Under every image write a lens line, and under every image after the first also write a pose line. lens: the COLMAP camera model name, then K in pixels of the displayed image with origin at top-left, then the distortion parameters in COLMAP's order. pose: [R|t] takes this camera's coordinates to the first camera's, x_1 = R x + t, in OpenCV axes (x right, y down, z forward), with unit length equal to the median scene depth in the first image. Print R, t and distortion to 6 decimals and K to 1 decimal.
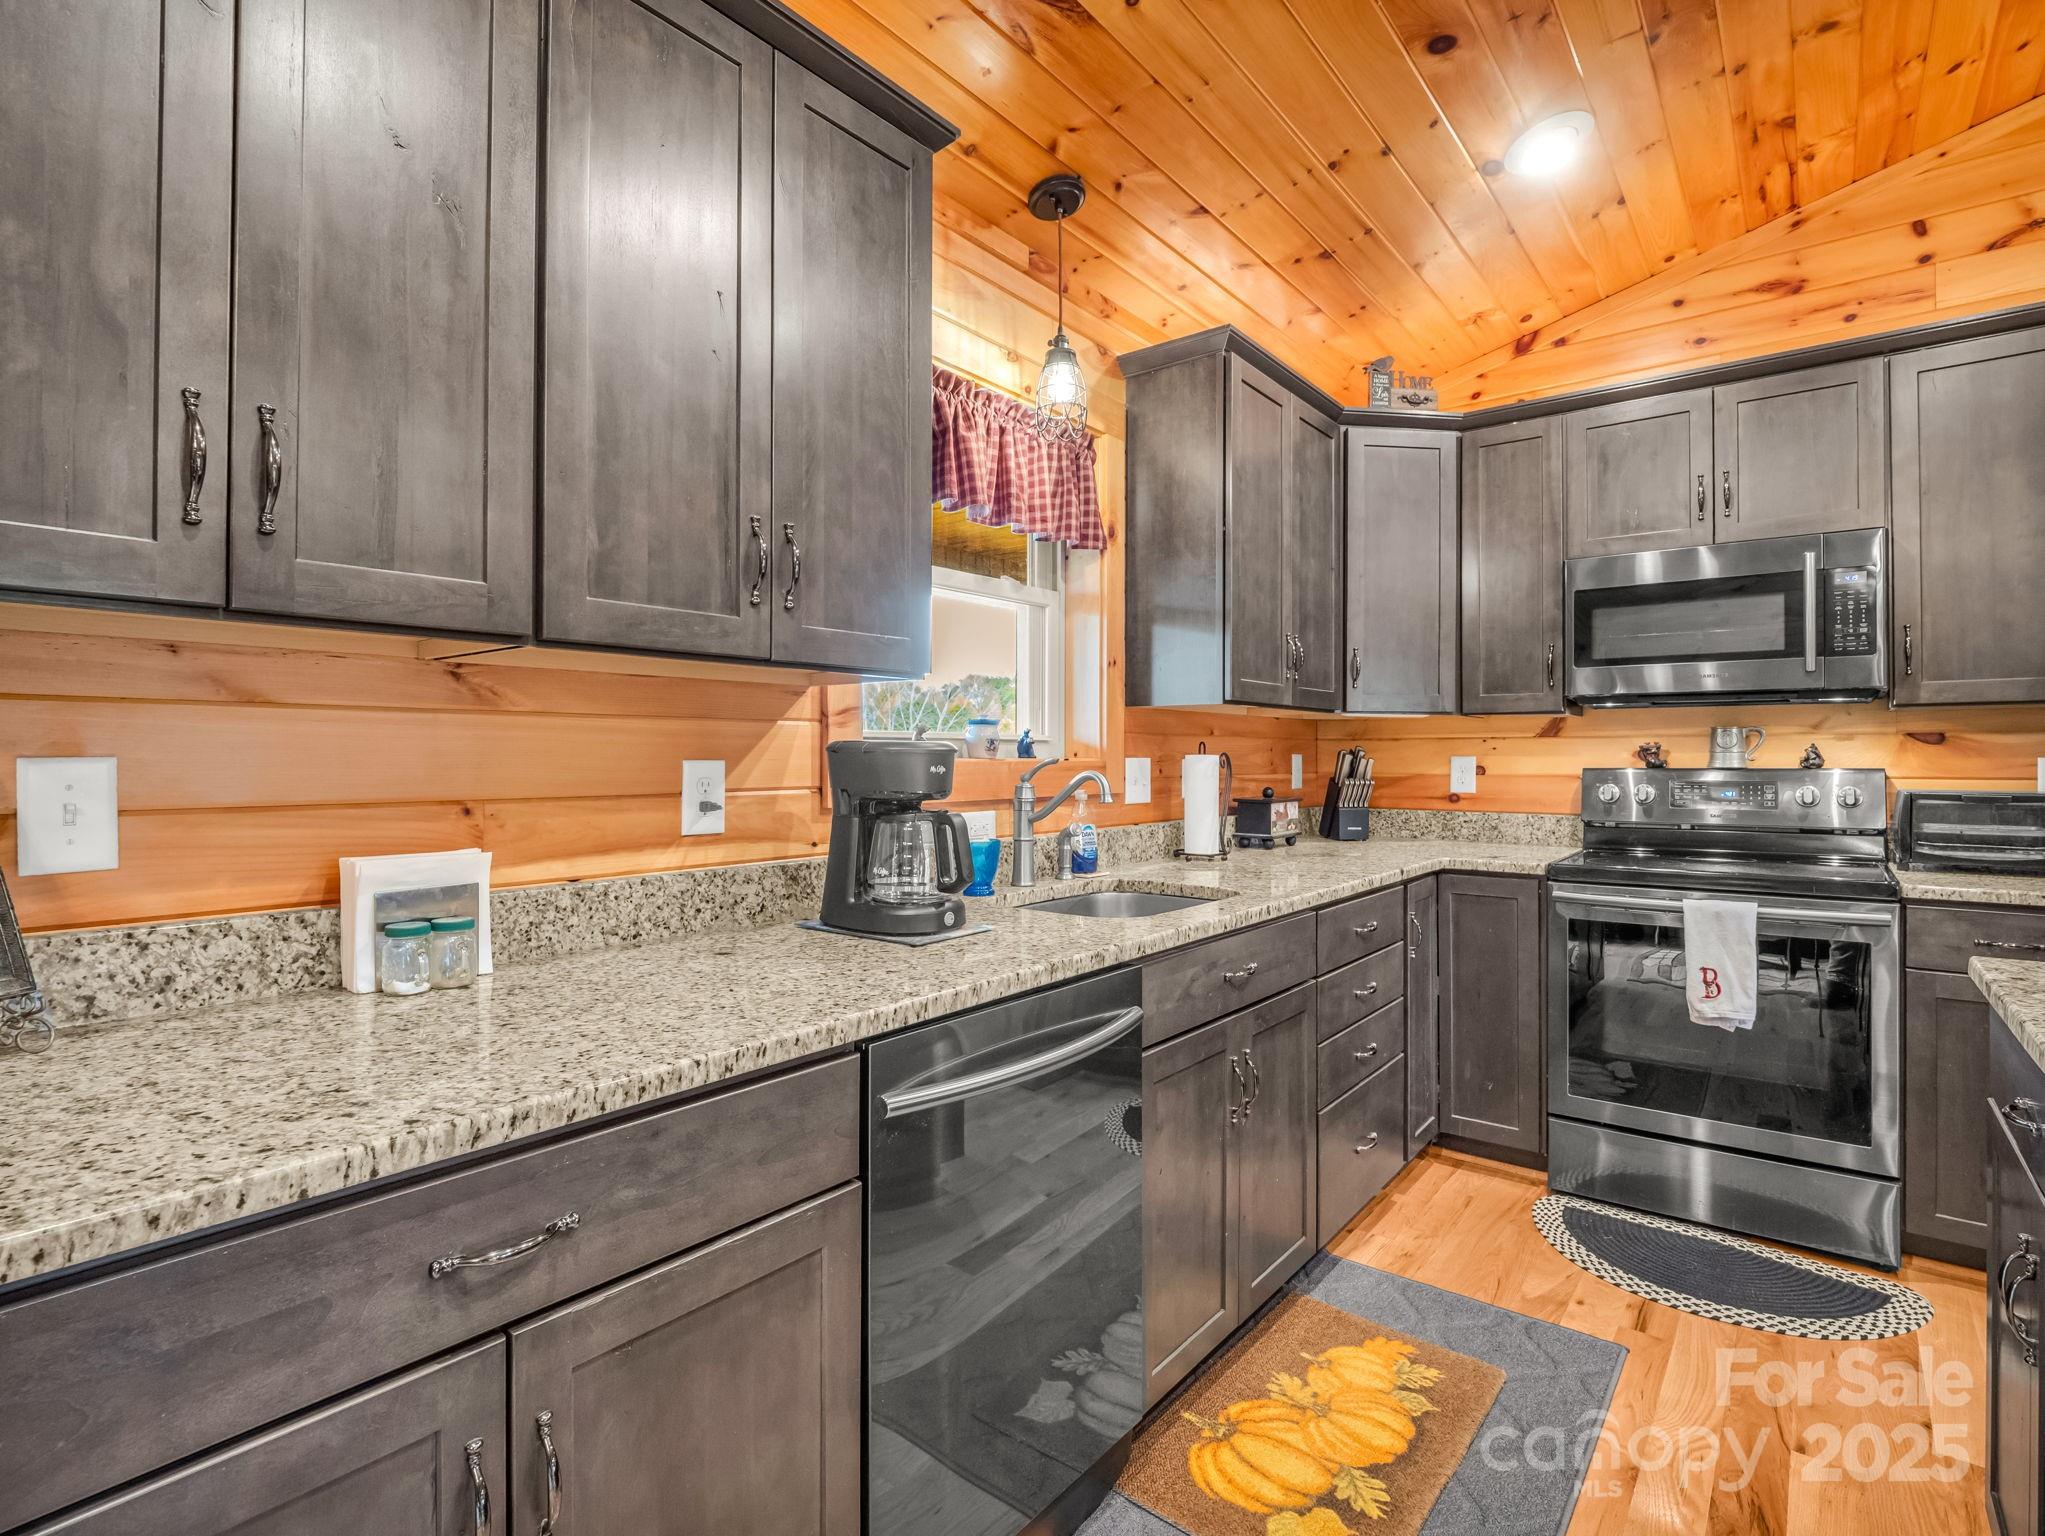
lens RADIAL K [[1024.7, 0, 1010.6], [0, 1024.7, 756.2], [0, 0, 1]] dist [-0.006330, -0.004886]
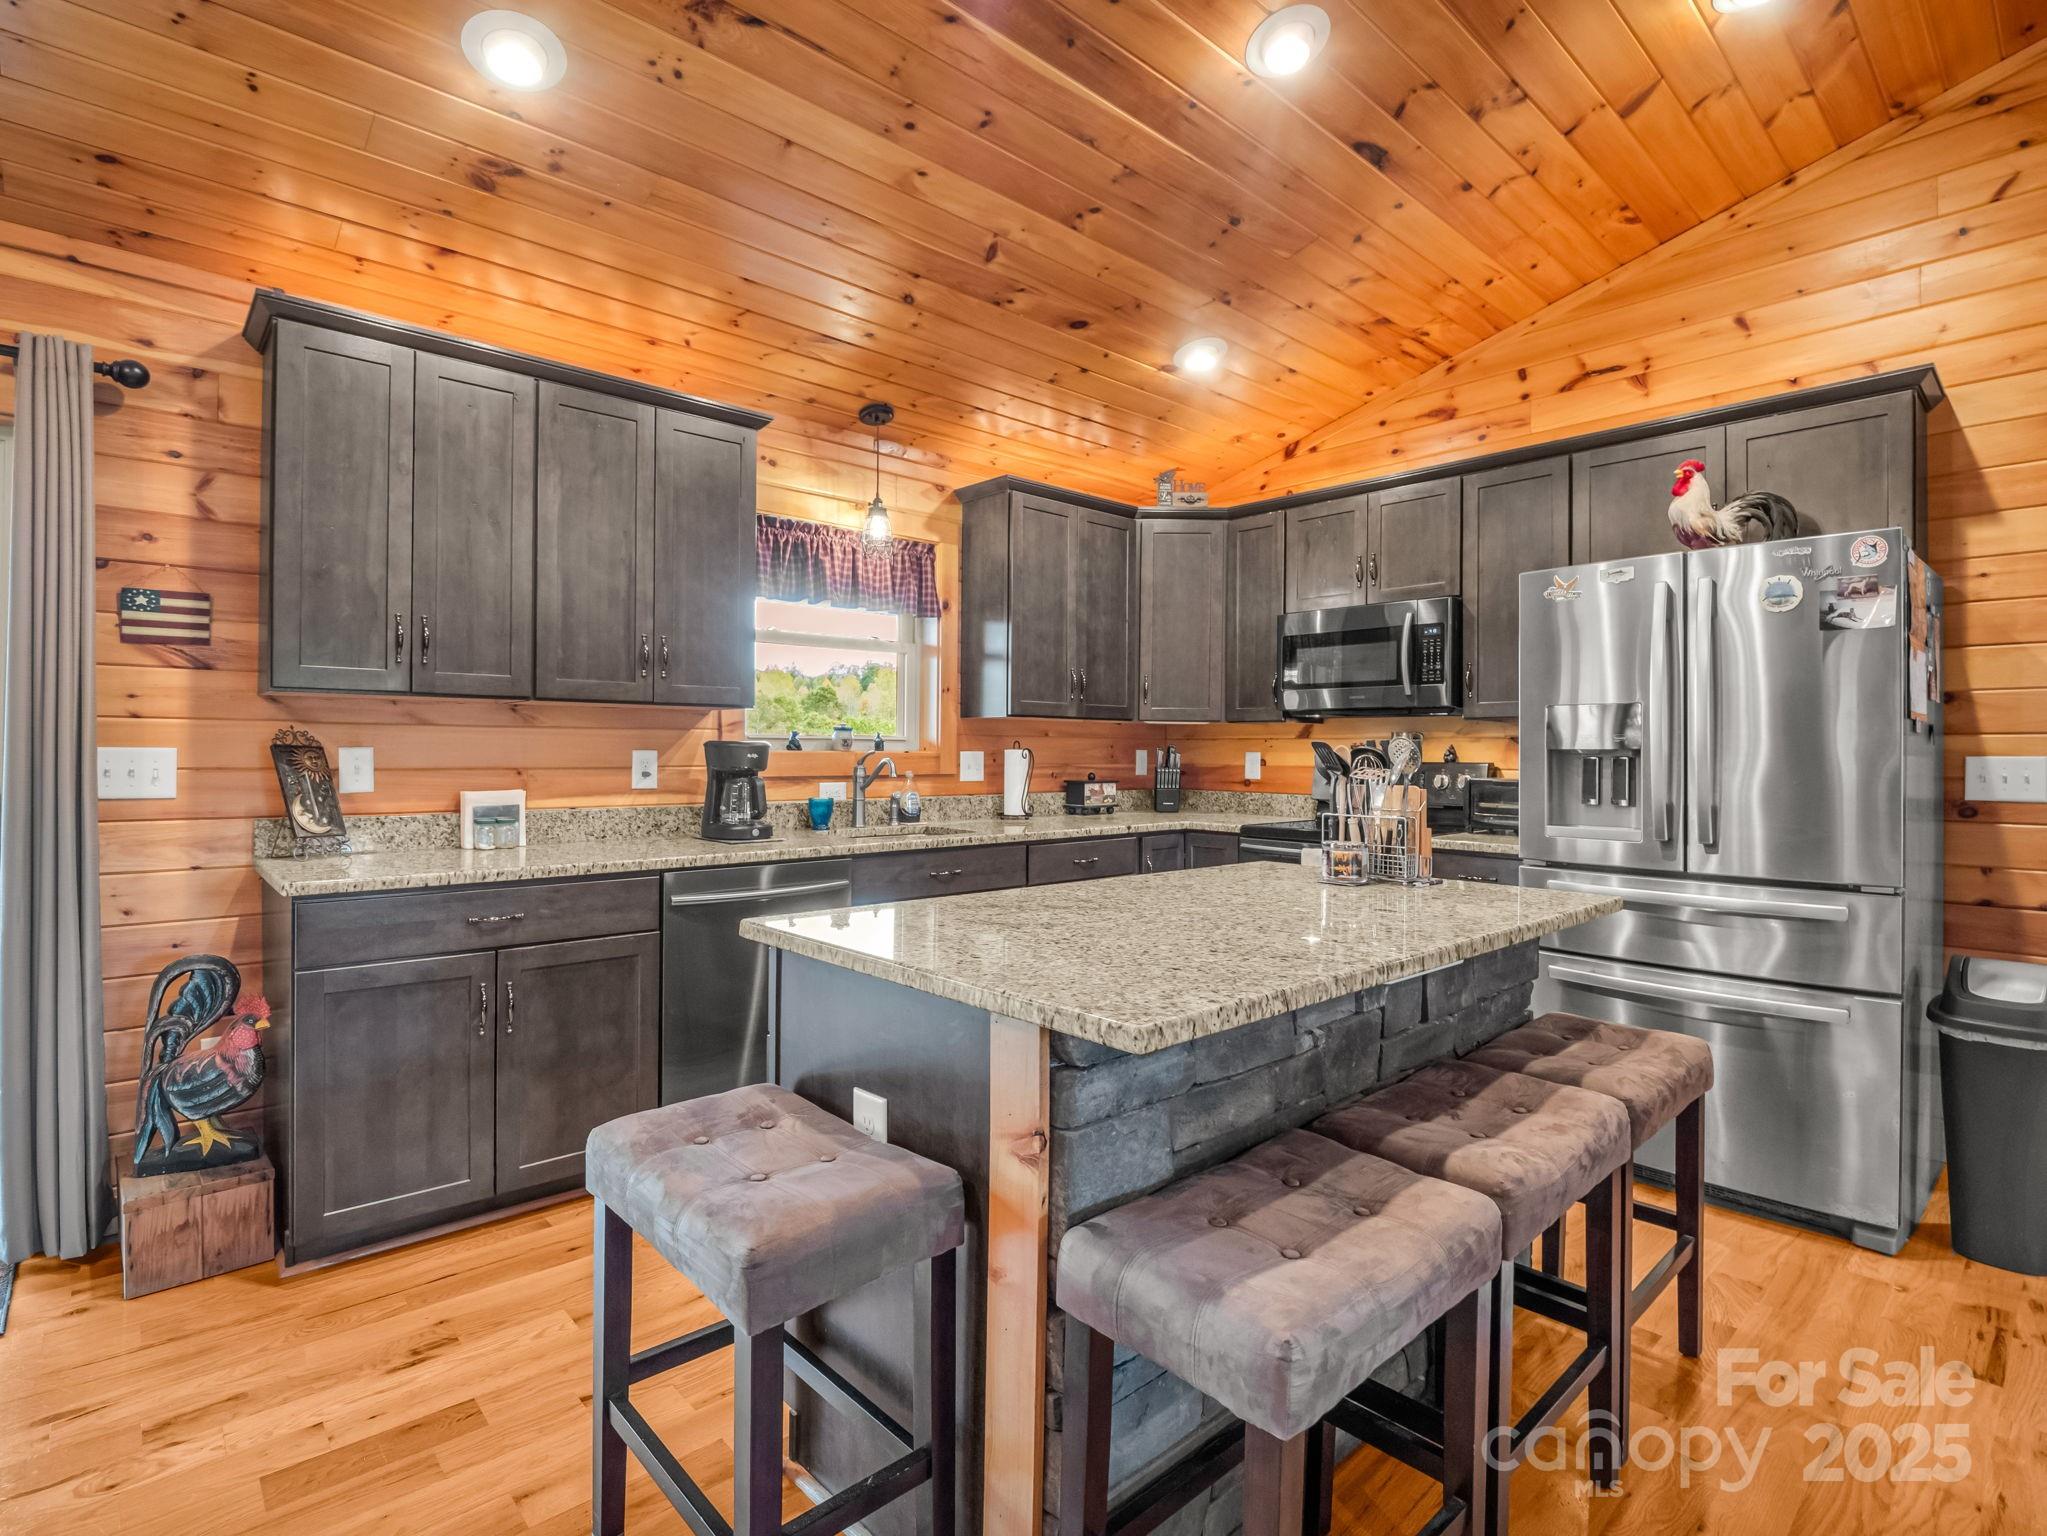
lens RADIAL K [[1025.7, 0, 1018.9], [0, 1025.7, 756.7], [0, 0, 1]] dist [-0.006330, -0.004886]
pose [[0.988199, 0.006995, -0.153015, 0.534238], [-0.006186, 0.999964, 0.005763, 0.000303], [0.153049, -0.004749, 0.988207, -0.617675]]
